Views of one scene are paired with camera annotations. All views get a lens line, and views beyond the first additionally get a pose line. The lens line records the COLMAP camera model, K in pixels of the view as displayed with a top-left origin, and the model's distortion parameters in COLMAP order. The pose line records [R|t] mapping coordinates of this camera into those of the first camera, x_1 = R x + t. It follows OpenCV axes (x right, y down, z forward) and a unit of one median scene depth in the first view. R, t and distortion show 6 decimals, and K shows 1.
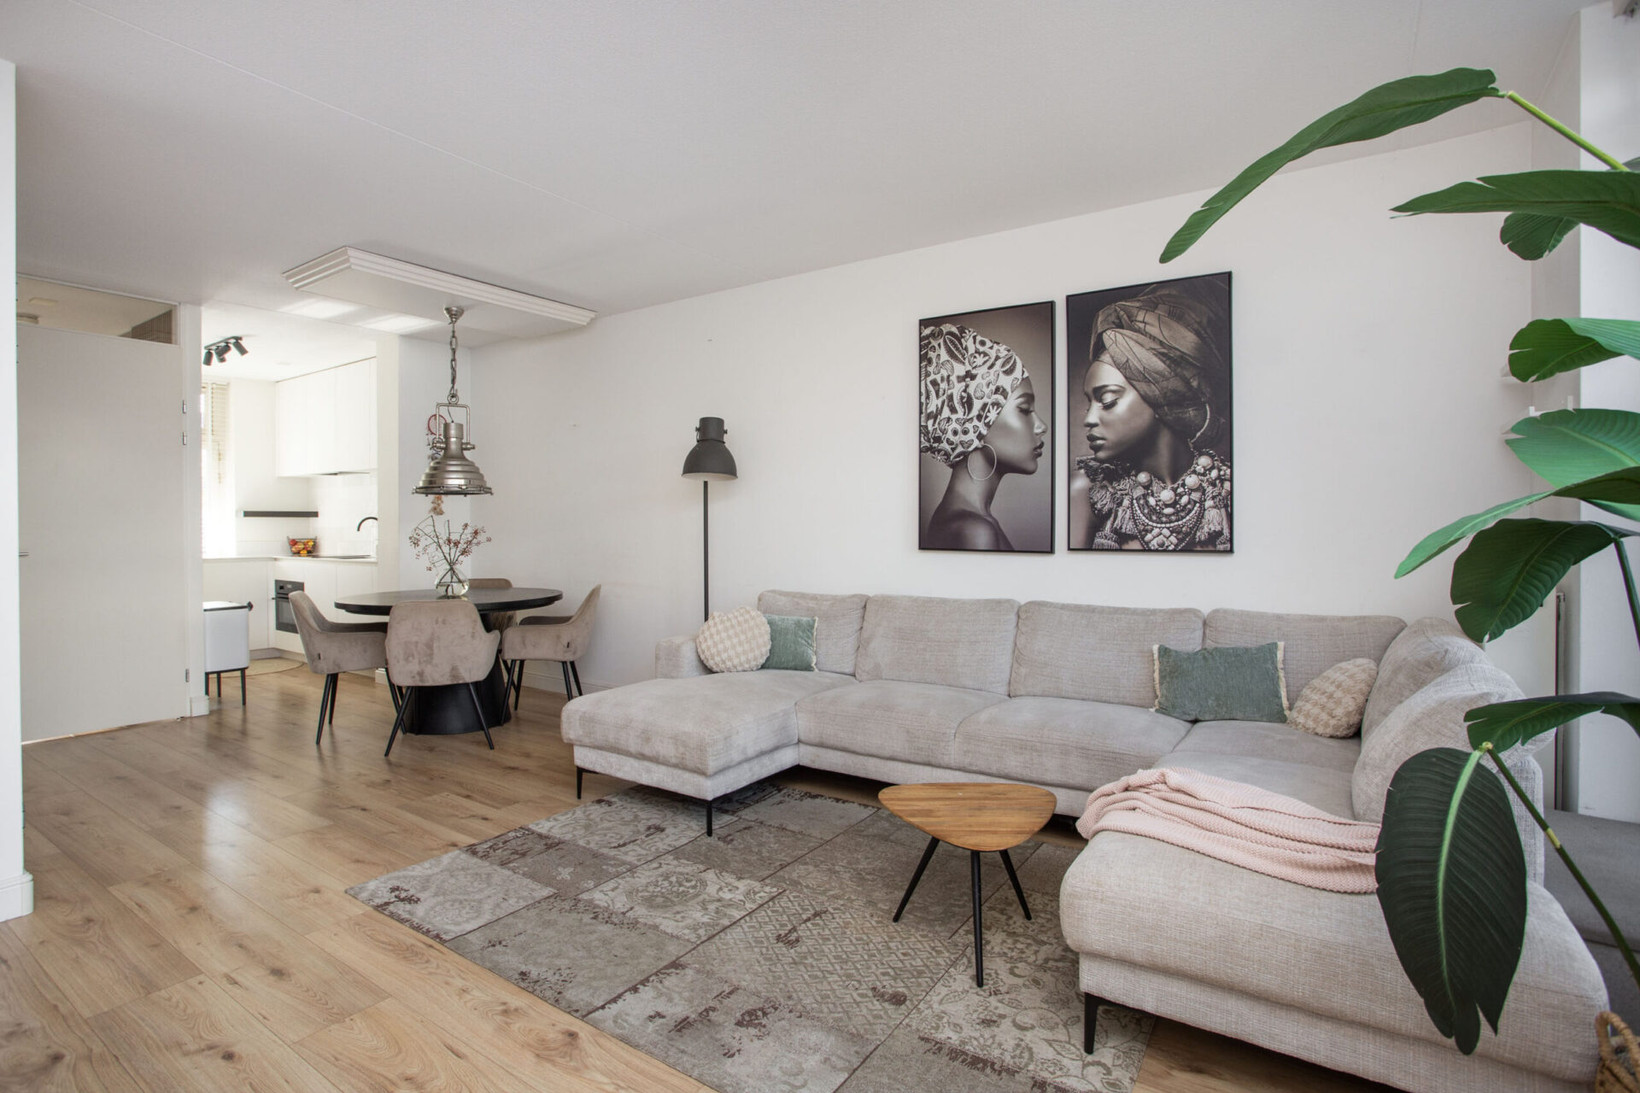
lens RADIAL K [[816.5, 0, 831.1], [0, 816.5, 533.5], [0, 0, 1]] dist [-0.070740, 0.025247]
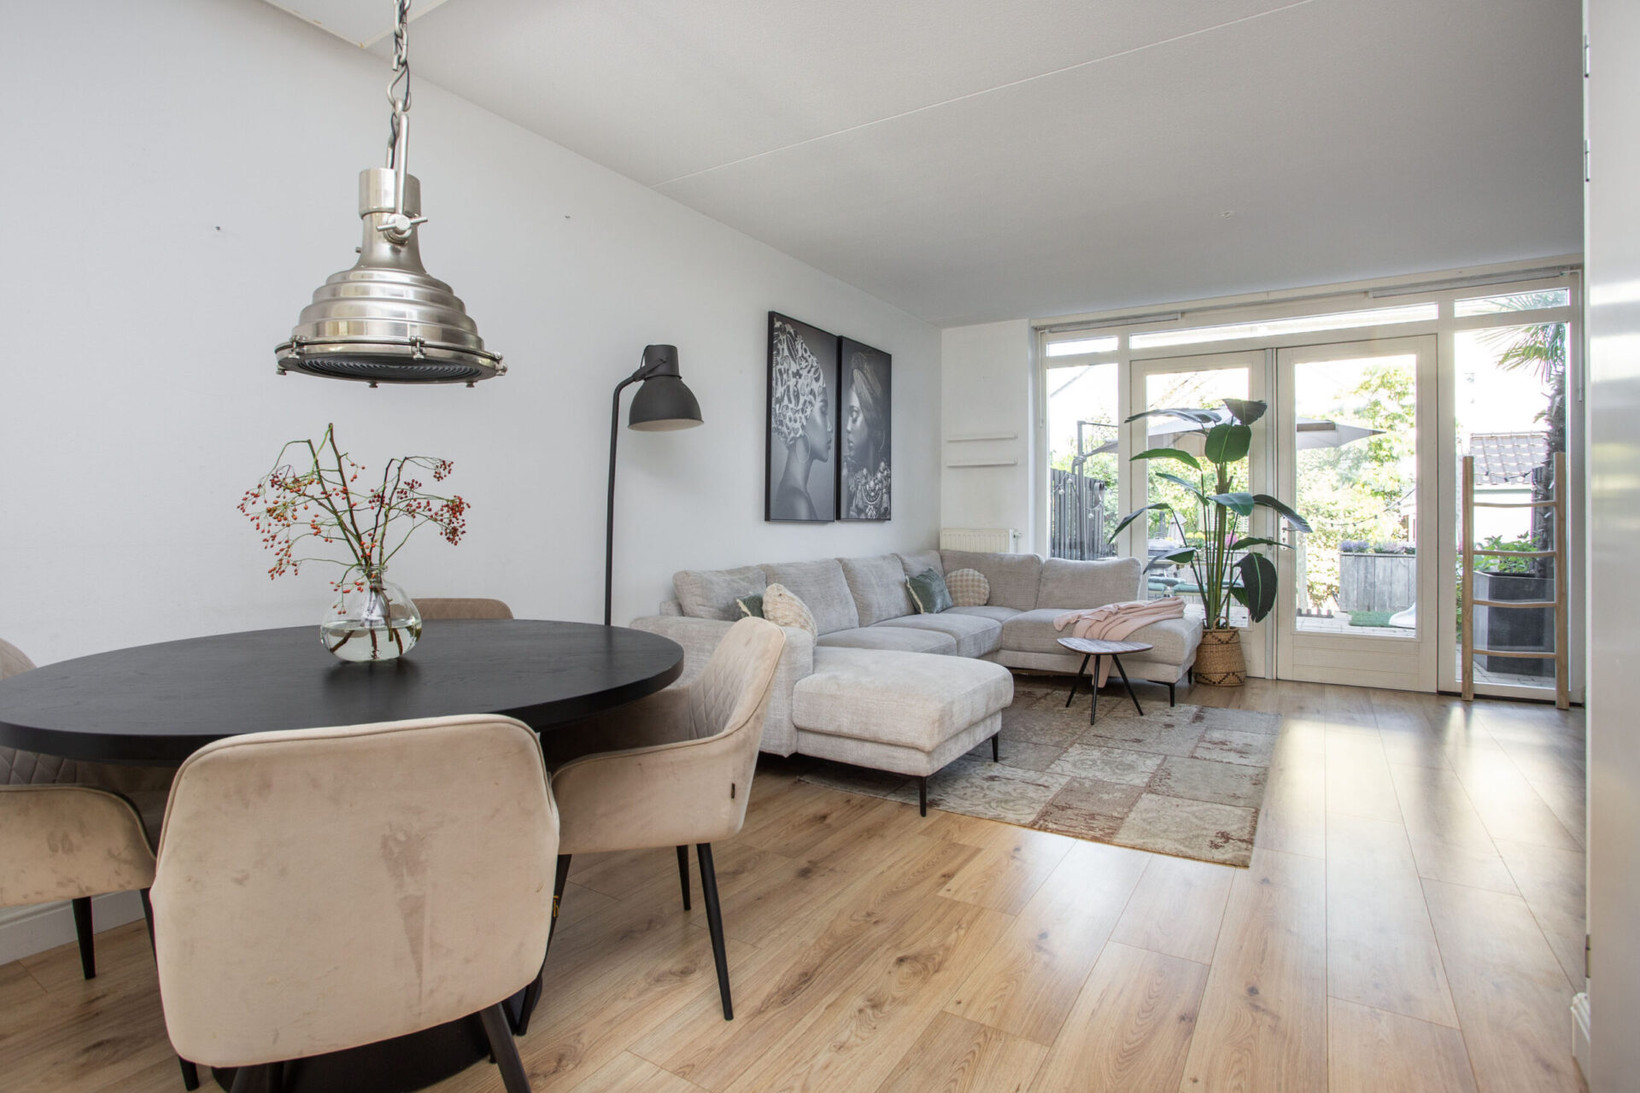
lens RADIAL K [[806.9, 0, 829.0], [0, 806.9, 512.2], [0, 0, 1]] dist [-0.067613, 0.023452]
pose [[-0.033126, 0.015678, 0.999328, -1.138972], [0.009836, 0.999834, -0.015359, 0.029951], [-0.999403, 0.009320, -0.033275, 1.128992]]
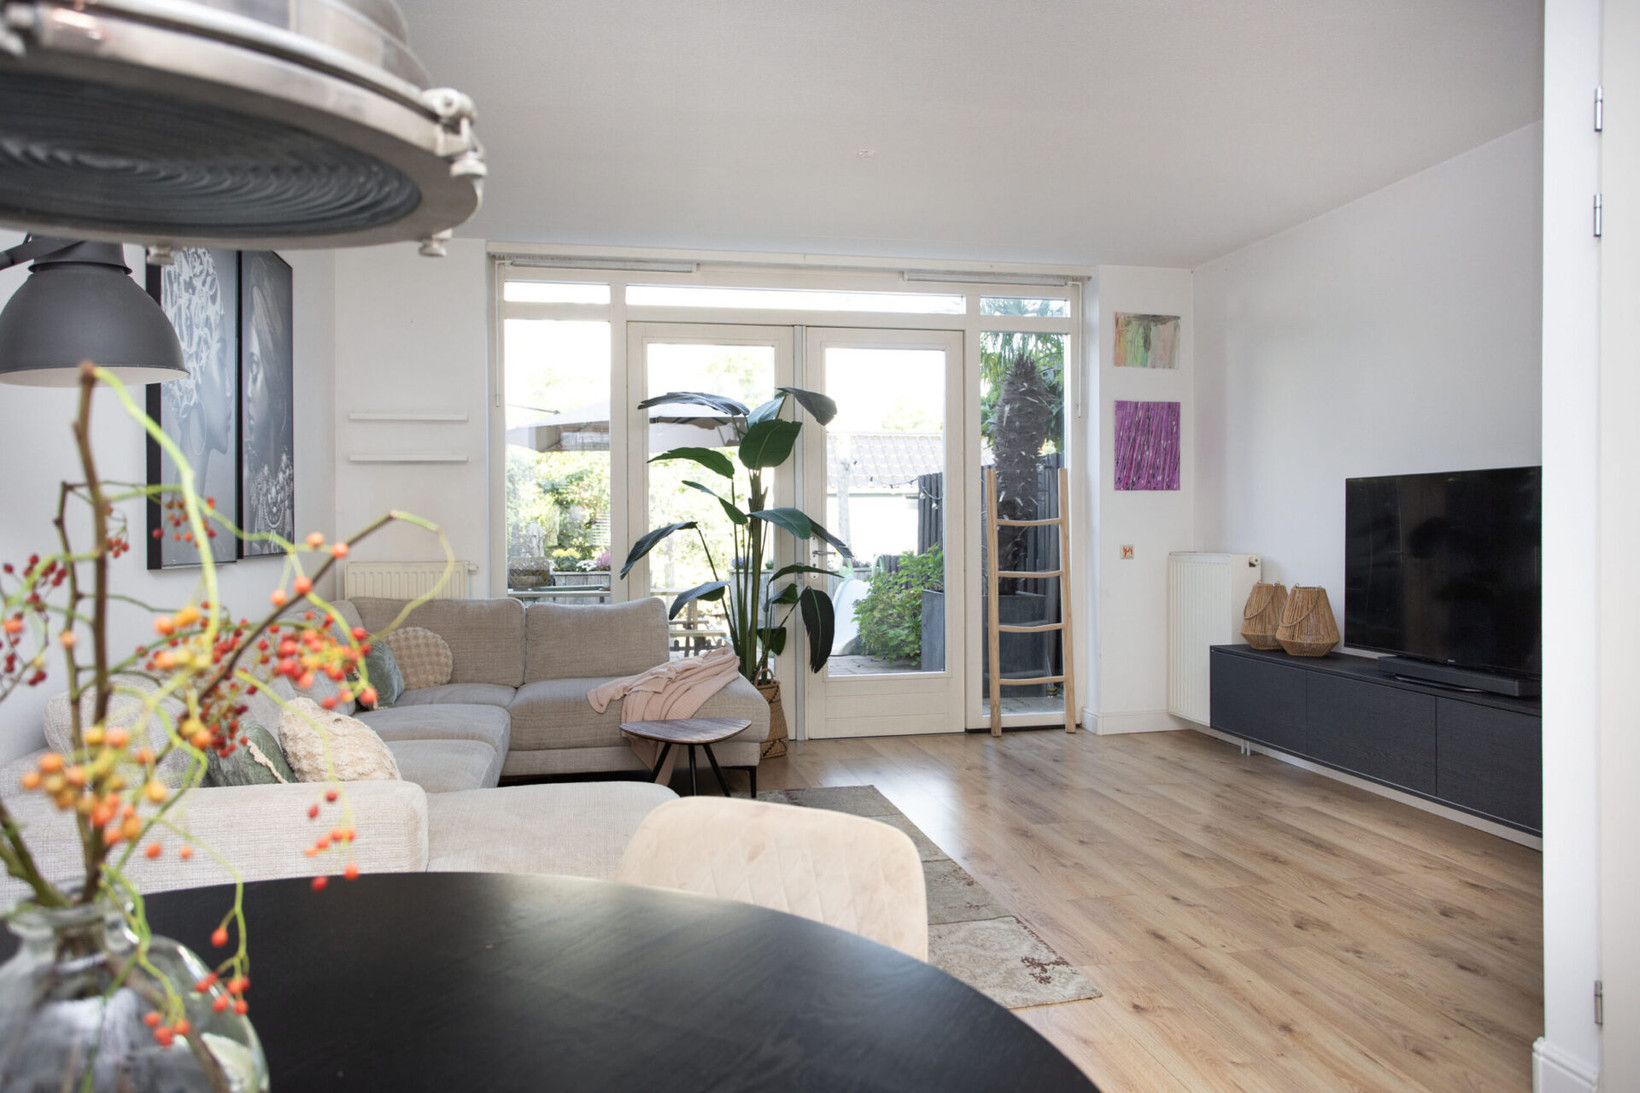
lens RADIAL K [[1110.0, 0, 817.0], [0, 1110.0, 544.4], [0, 0, 1]] dist [-0.038104, 0.017269]
pose [[-0.706213, -0.004595, 0.707984, -0.865424], [0.018286, 0.999527, 0.024728, -0.009192], [-0.707763, 0.030410, -0.705795, 1.427572]]
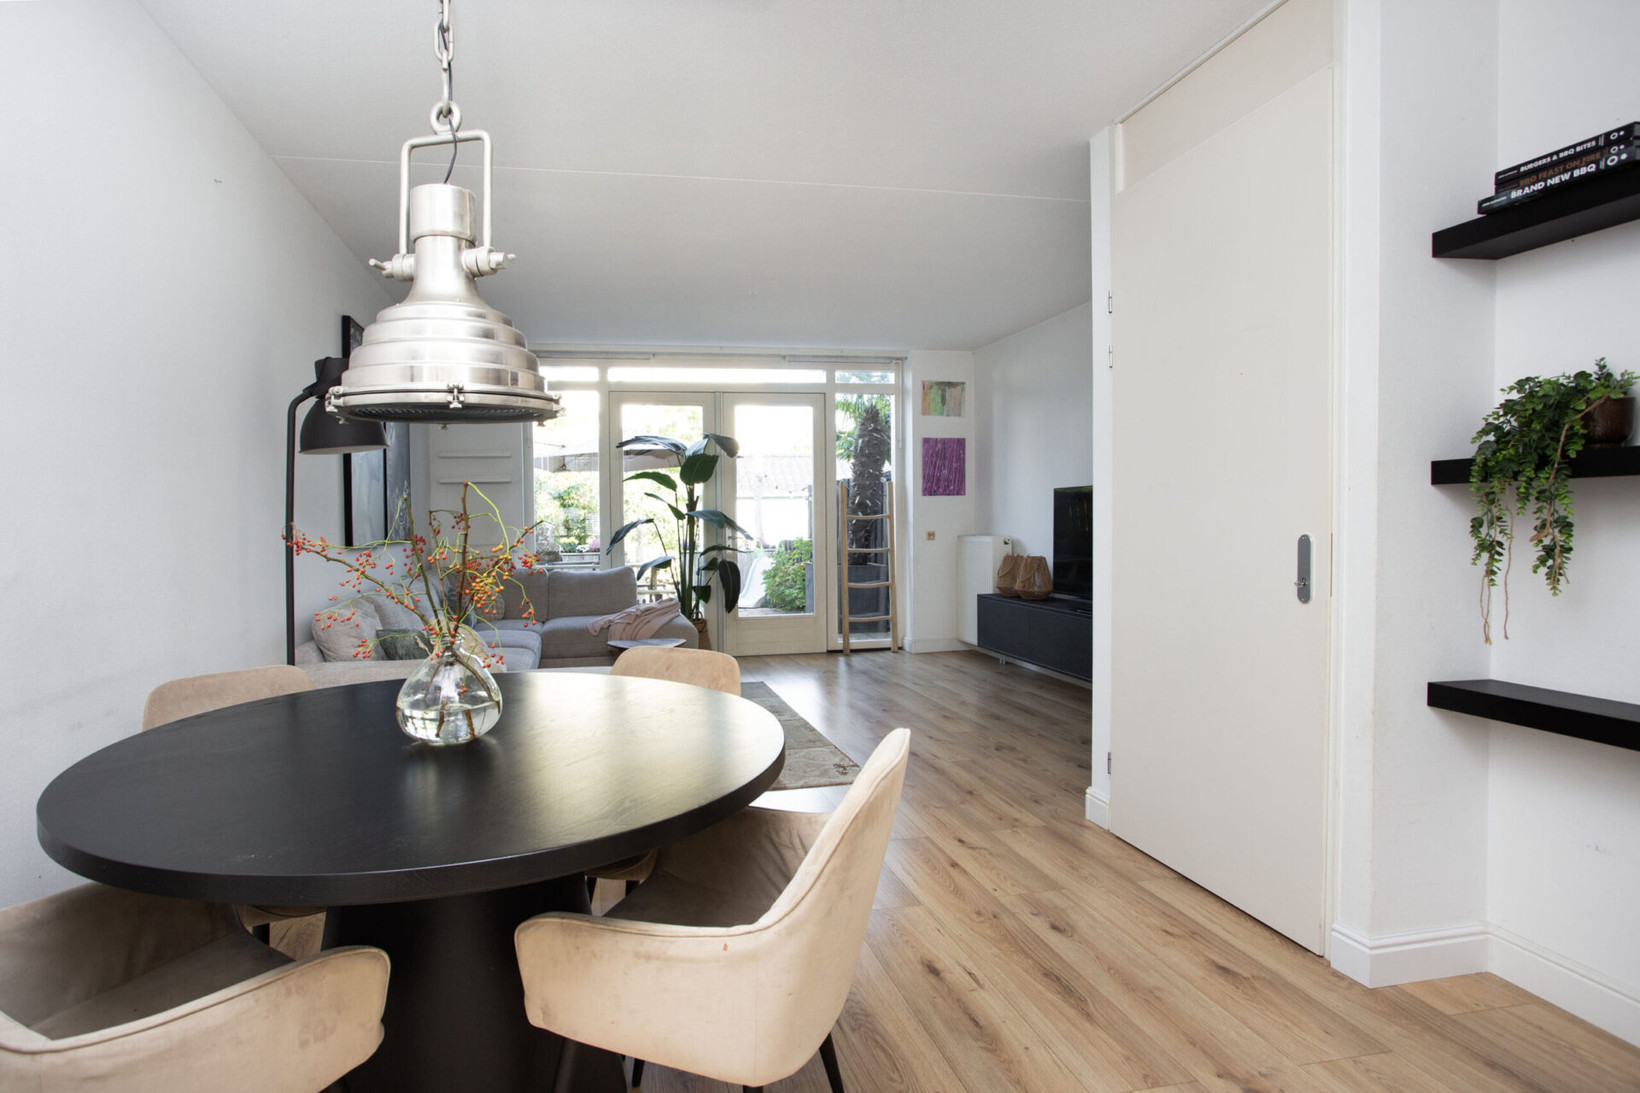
lens RADIAL K [[806.9, 0, 716.1], [0, 806.9, 556.0], [0, 0, 1]] dist [-0.067613, 0.023452]
pose [[-0.678241, -0.019198, 0.734589, -1.068888], [0.027733, 0.998278, 0.051694, -0.011571], [-0.734316, 0.055433, -0.676540, 1.571365]]
